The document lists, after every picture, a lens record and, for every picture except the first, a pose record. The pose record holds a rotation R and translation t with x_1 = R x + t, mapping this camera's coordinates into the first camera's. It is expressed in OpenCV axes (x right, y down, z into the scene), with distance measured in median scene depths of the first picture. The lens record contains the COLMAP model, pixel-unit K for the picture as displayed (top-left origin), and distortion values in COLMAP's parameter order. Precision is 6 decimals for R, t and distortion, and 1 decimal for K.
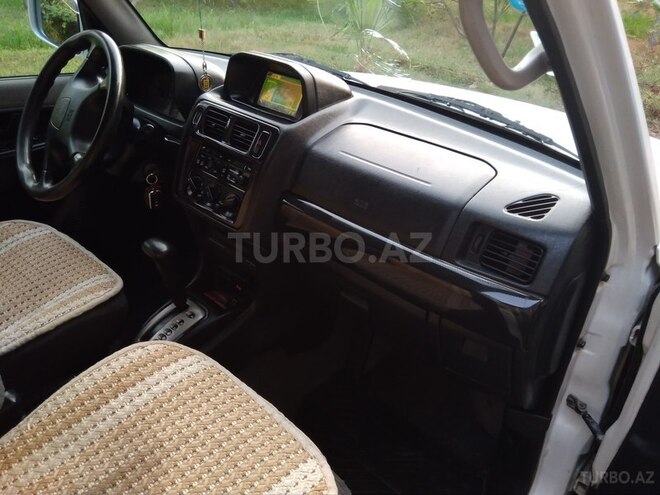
lens RADIAL K [[527.0, 0, 329.1], [0, 527.0, 248.6], [0, 0, 1]] dist [0.077505, -0.112619]
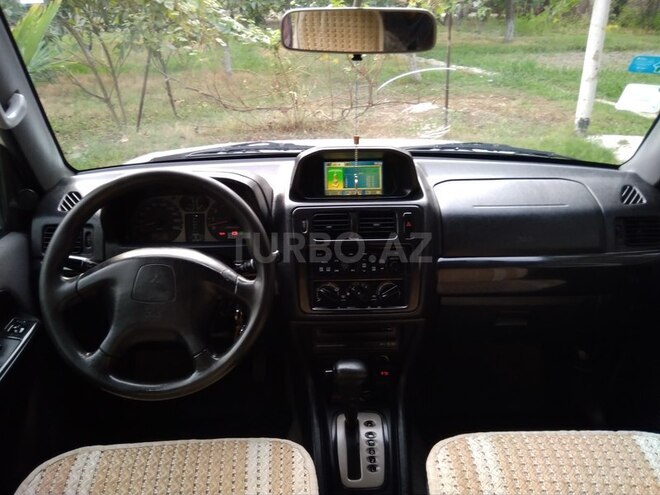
lens RADIAL K [[527.0, 0, 329.1], [0, 527.0, 248.6], [0, 0, 1]] dist [0.077505, -0.112619]
pose [[0.701847, -0.350150, 0.620327, -0.873276], [0.390277, 0.917527, 0.076342, -0.286396], [-0.595898, 0.188519, 0.780619, 0.280982]]
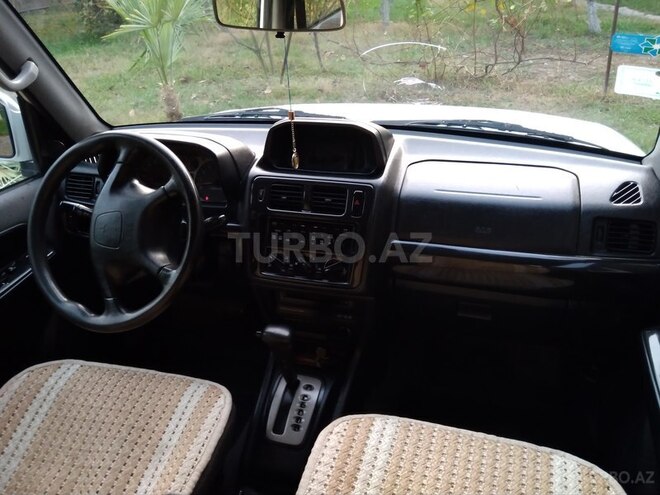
lens RADIAL K [[527.0, 0, 329.1], [0, 527.0, 248.6], [0, 0, 1]] dist [0.077505, -0.112619]
pose [[0.881239, -0.301068, 0.364384, -0.566815], [0.302230, 0.951627, 0.055346, -0.181994], [-0.363420, 0.061354, 0.929603, 0.057184]]
